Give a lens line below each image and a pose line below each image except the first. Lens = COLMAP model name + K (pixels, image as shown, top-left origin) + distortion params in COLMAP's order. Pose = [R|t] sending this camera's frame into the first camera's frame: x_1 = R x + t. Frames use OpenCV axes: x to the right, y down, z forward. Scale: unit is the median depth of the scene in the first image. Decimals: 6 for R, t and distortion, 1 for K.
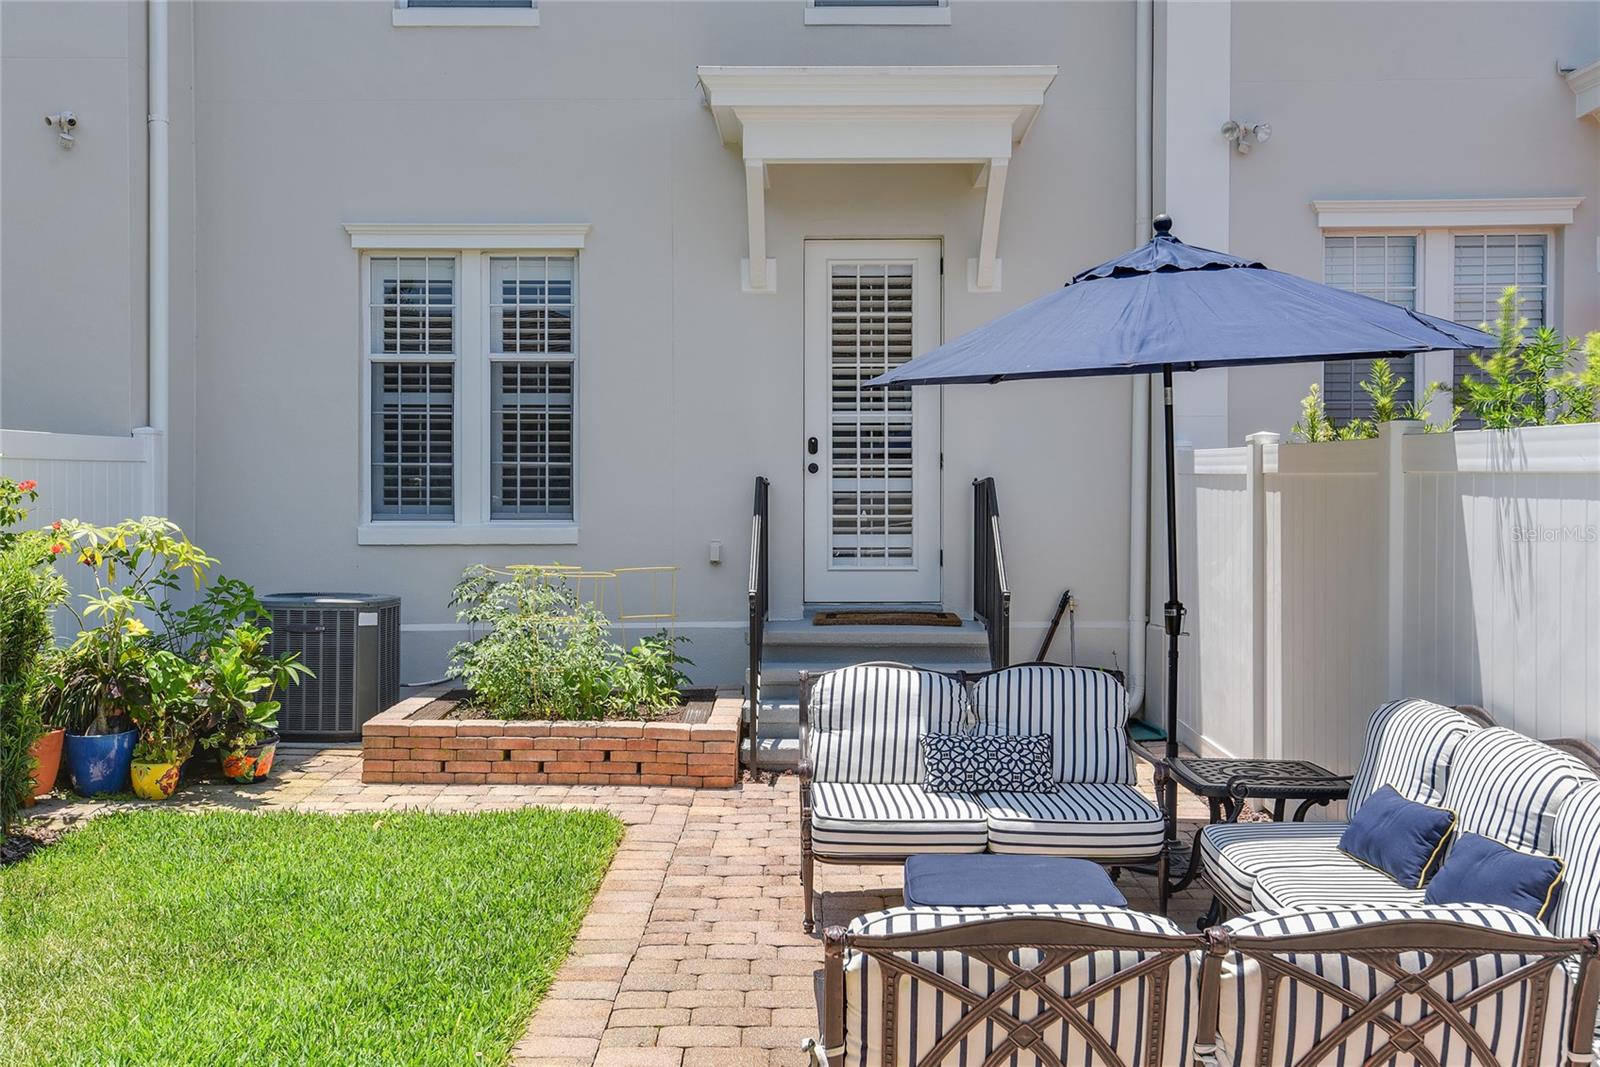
lens RADIAL K [[1577.5, 0, 800.0], [0, 1577.5, 533.5], [0, 0, 1]] dist [0.072440, 0.010002]
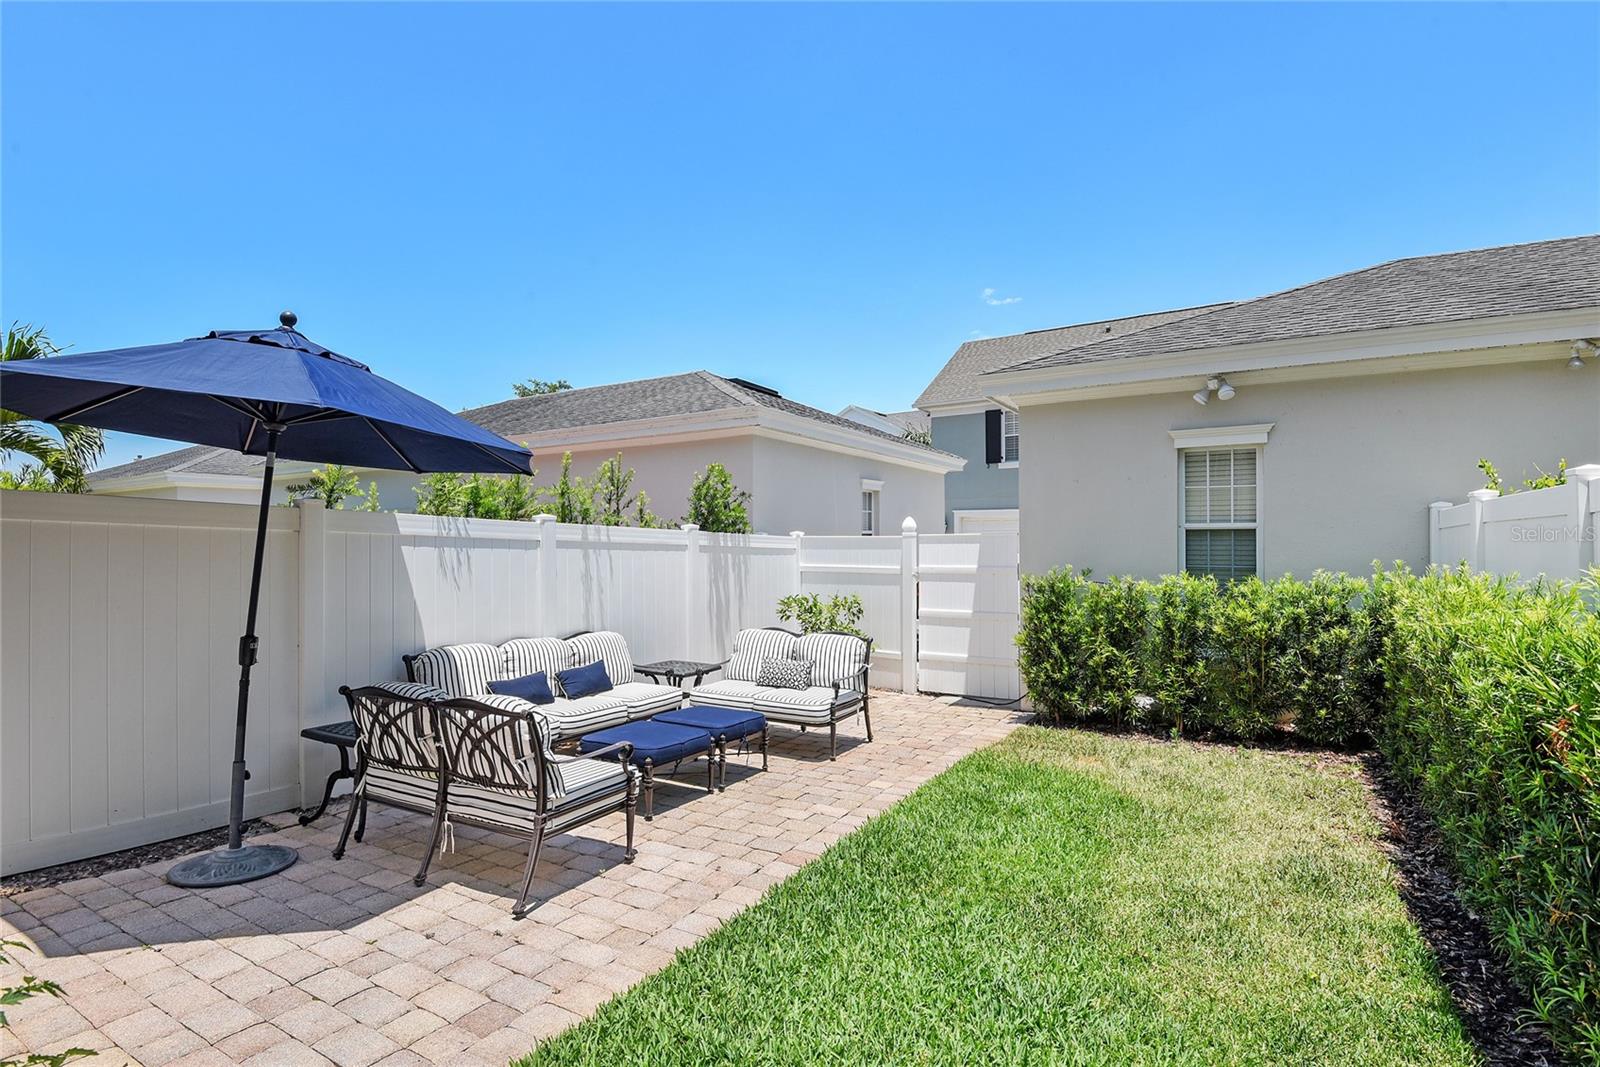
lens RADIAL K [[781.6, 0, 808.9], [0, 781.6, 532.7], [0, 0, 1]] dist [0.000644, -0.025022]
pose [[-0.880279, -0.003277, 0.474445, -0.256066], [-0.003411, 0.999994, 0.000577, -0.022847], [-0.474444, -0.001110, -0.880285, 0.856423]]
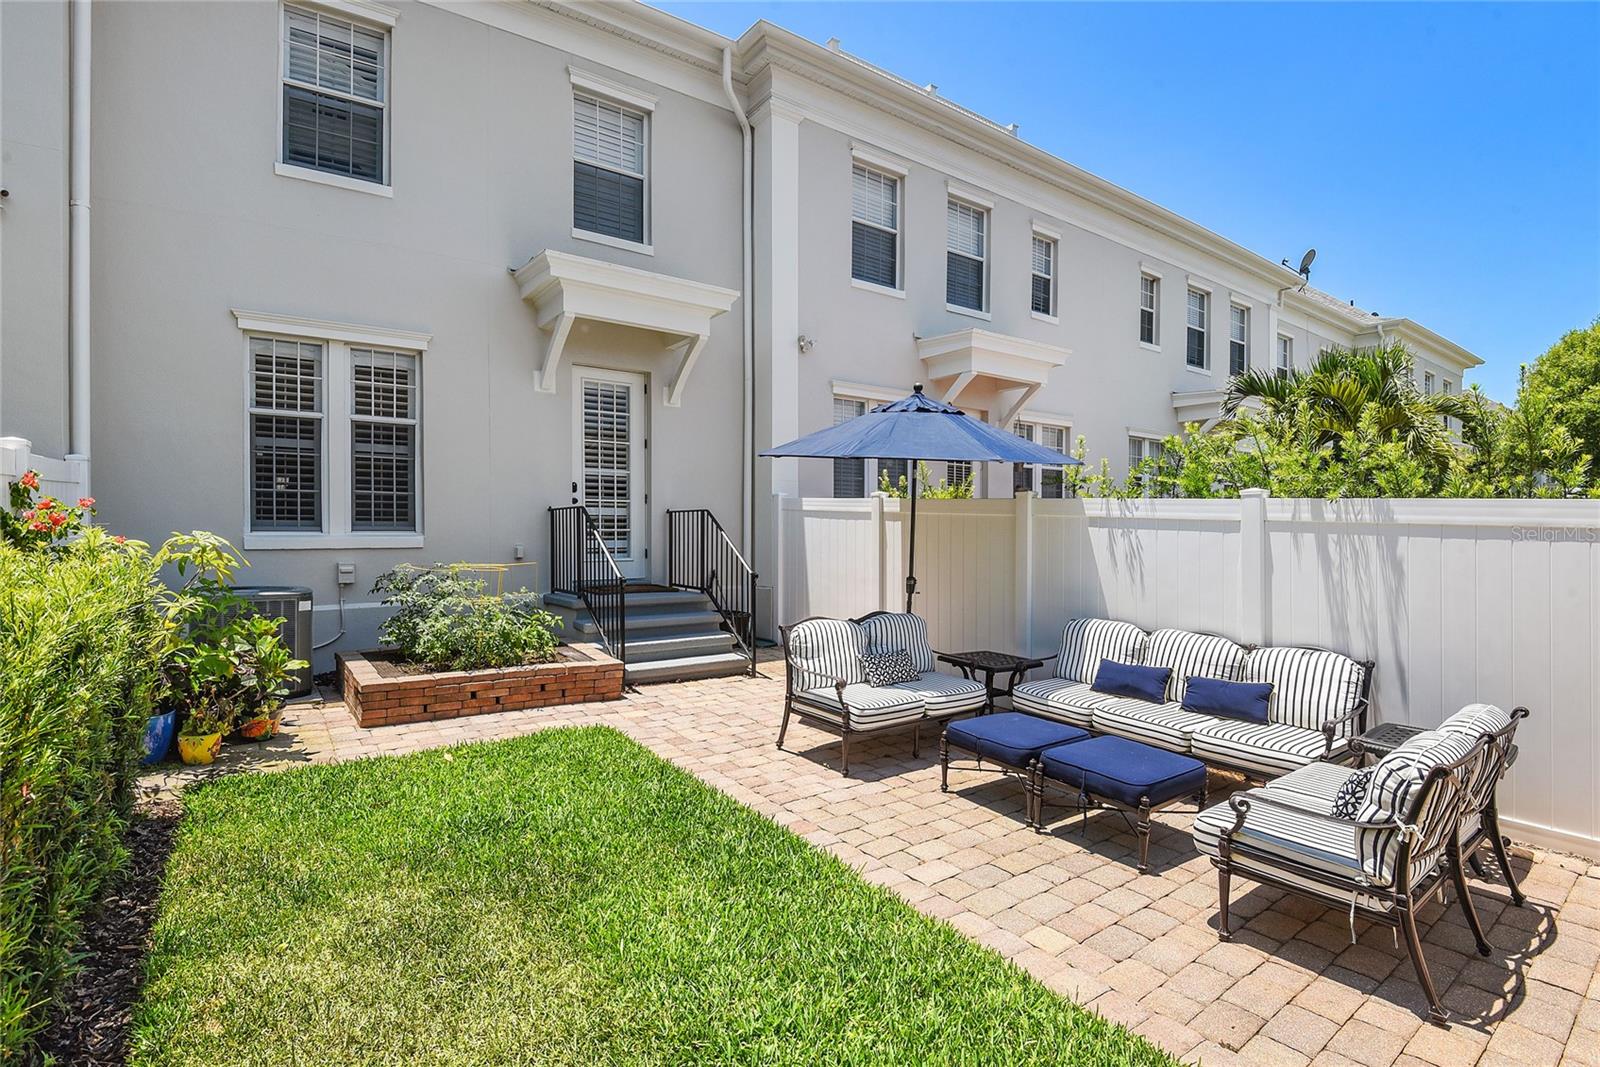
lens RADIAL K [[781.6, 0, 808.9], [0, 781.6, 532.7], [0, 0, 1]] dist [0.000644, -0.025022]
pose [[0.792521, 0.001683, 0.609842, -0.302690], [-0.001571, 0.999999, -0.000718, -0.007491], [-0.609842, -0.000389, 0.792523, 0.194199]]
